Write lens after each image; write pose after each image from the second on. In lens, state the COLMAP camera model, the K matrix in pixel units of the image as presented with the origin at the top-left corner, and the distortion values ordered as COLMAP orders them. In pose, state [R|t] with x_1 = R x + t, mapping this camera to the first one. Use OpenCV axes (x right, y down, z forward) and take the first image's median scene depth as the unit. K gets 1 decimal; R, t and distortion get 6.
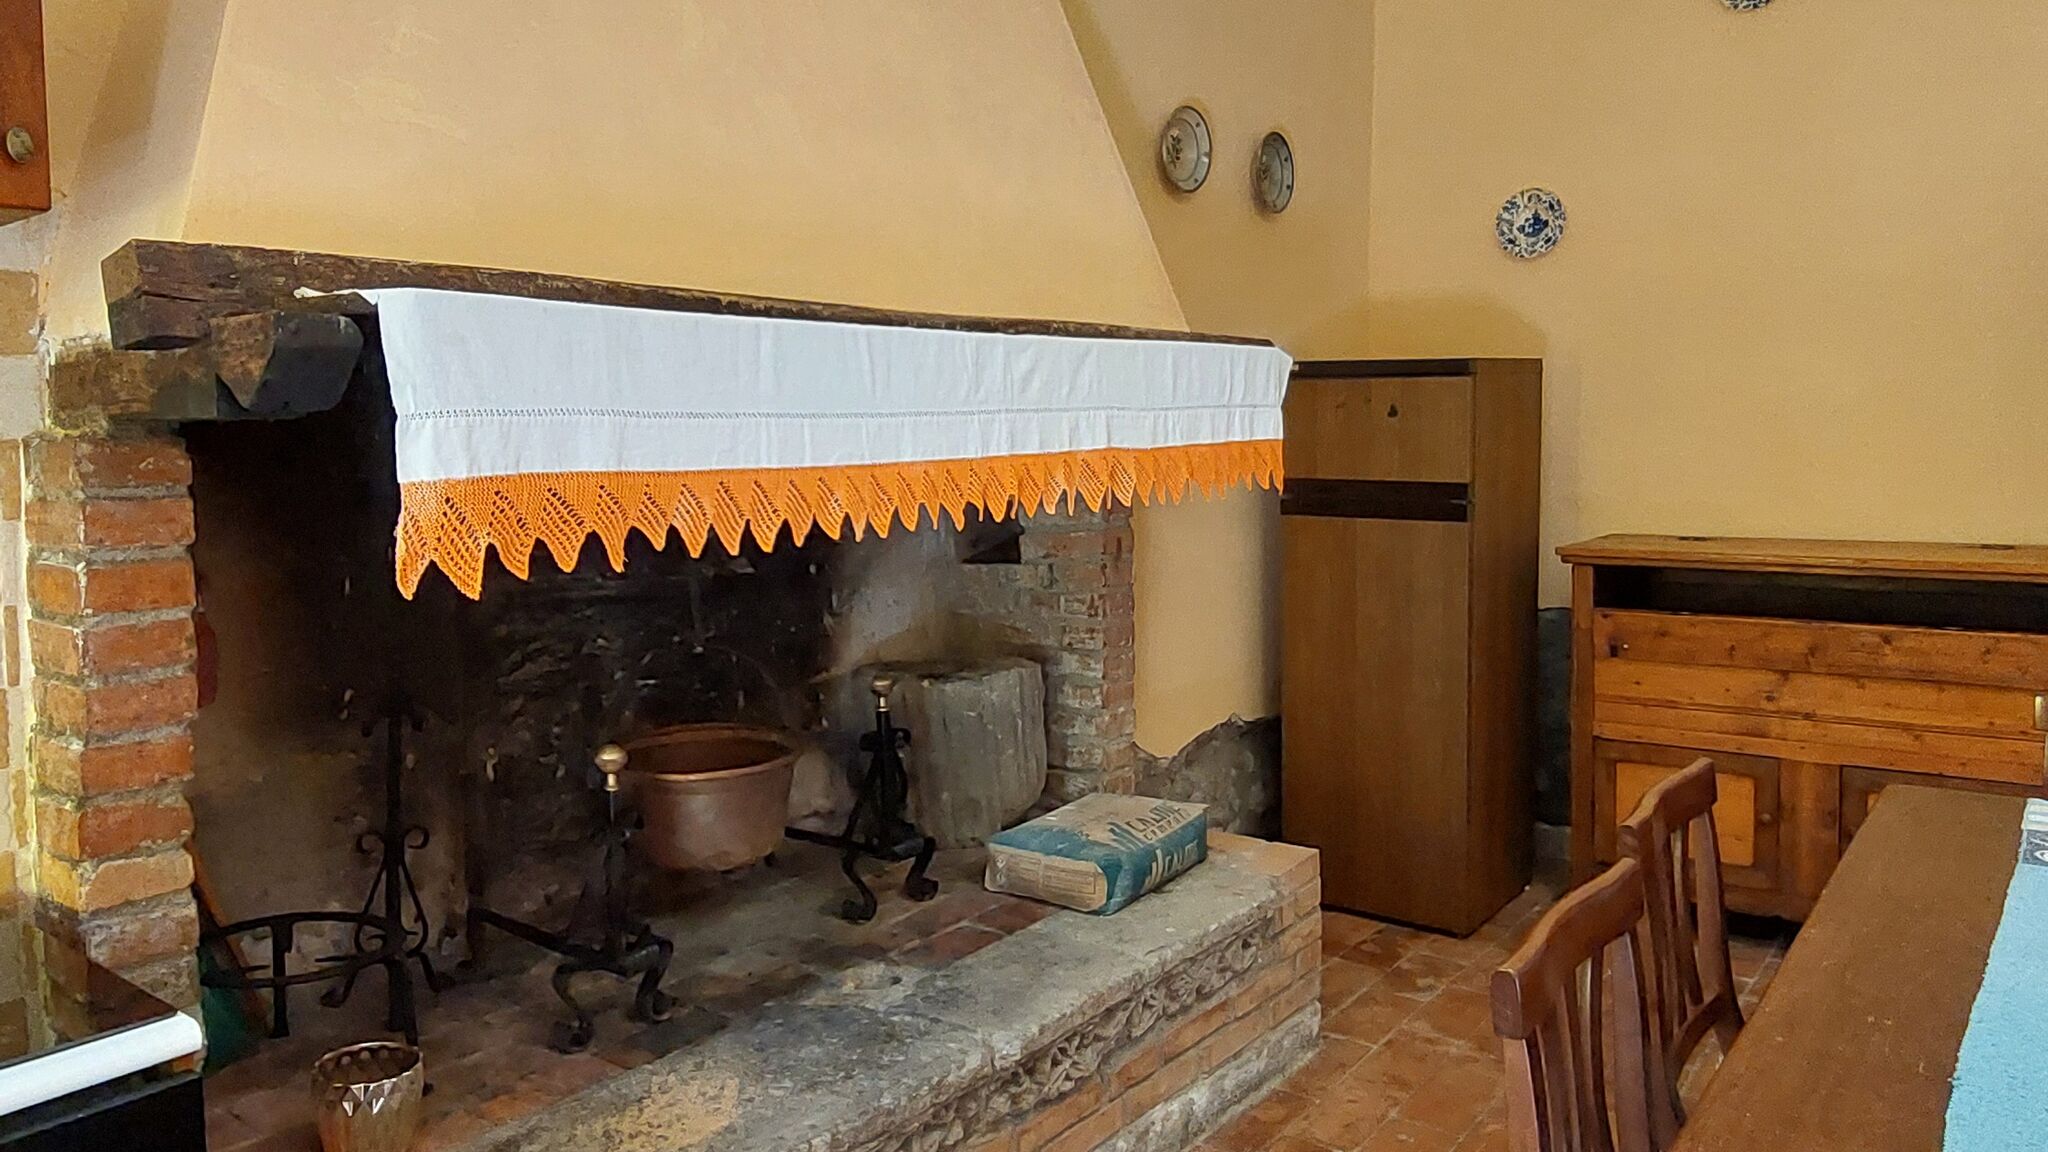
lens RADIAL K [[1445.6, 0, 1021.9], [0, 1445.6, 527.6], [0, 0, 1]] dist [-0.004438, -0.000503]
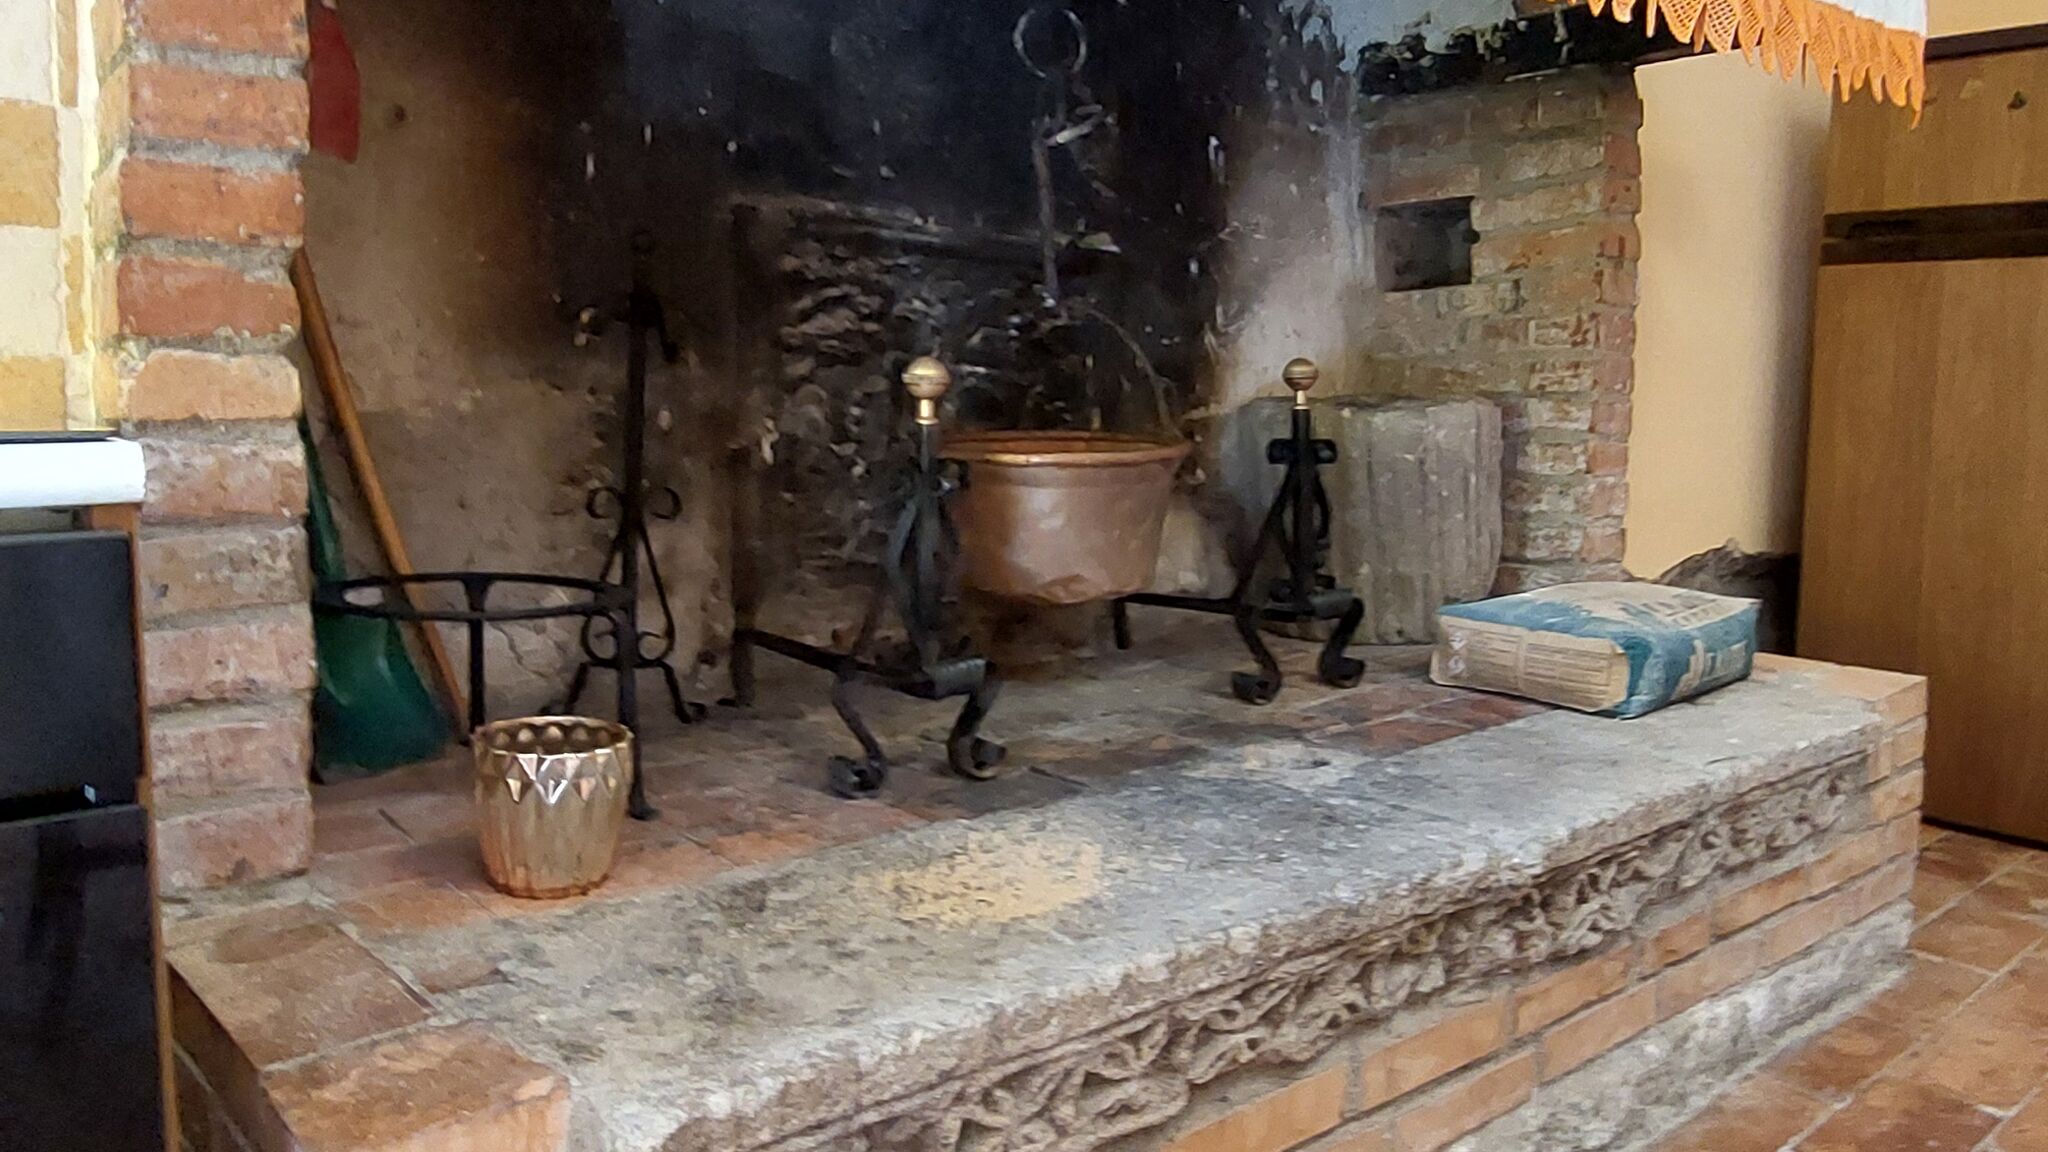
lens RADIAL K [[1413.2, 0, 1010.0], [0, 1413.2, 566.2], [0, 0, 1]] dist [-0.014868, 0.005716]
pose [[0.975348, 0.045507, -0.215930, -0.101065], [-0.038743, 0.998620, 0.035460, 0.226668], [0.217245, -0.026220, 0.975765, 0.366833]]
